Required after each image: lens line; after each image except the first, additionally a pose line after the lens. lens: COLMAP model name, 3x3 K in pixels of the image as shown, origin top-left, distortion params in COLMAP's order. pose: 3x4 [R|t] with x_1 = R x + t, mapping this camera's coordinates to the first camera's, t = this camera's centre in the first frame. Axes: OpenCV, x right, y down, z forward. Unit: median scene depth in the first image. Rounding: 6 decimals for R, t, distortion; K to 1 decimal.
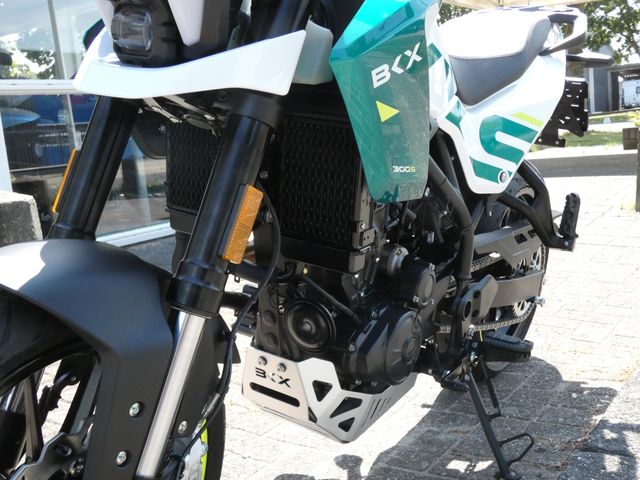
lens RADIAL K [[739.2, 0, 320.0], [0, 739.2, 240.0], [0, 0, 1]] dist [-0.019963, -0.027105]
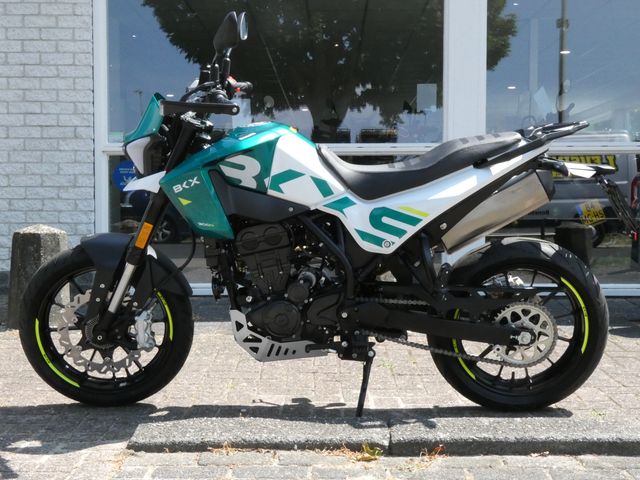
lens RADIAL K [[941.9, 0, 319.7], [0, 941.9, 202.5], [0, 0, 1]] dist [-0.005869, 0.009174]
pose [[0.559664, 0.089094, -0.823916, 2.327821], [-0.172785, 0.984900, -0.010867, -0.157926], [0.810507, 0.148442, 0.566607, -0.400245]]
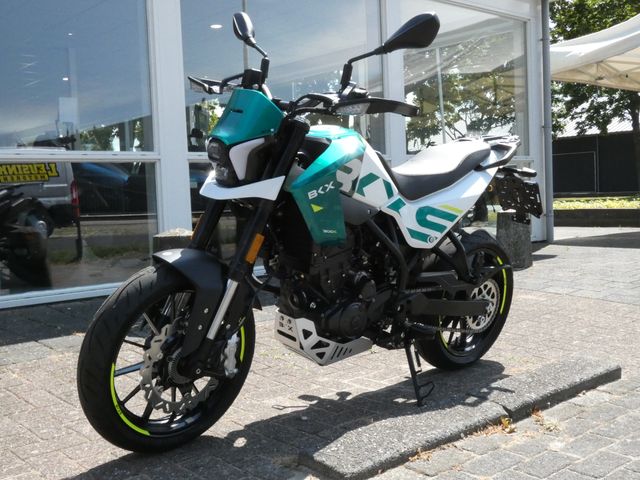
lens RADIAL K [[739.2, 0, 320.0], [0, 739.2, 240.0], [0, 0, 1]] dist [-0.019963, -0.027105]
pose [[0.969948, 0.071810, -0.232475, 0.501528], [-0.087578, 0.994455, -0.058218, 0.056683], [0.227005, 0.076828, 0.970859, -1.029729]]
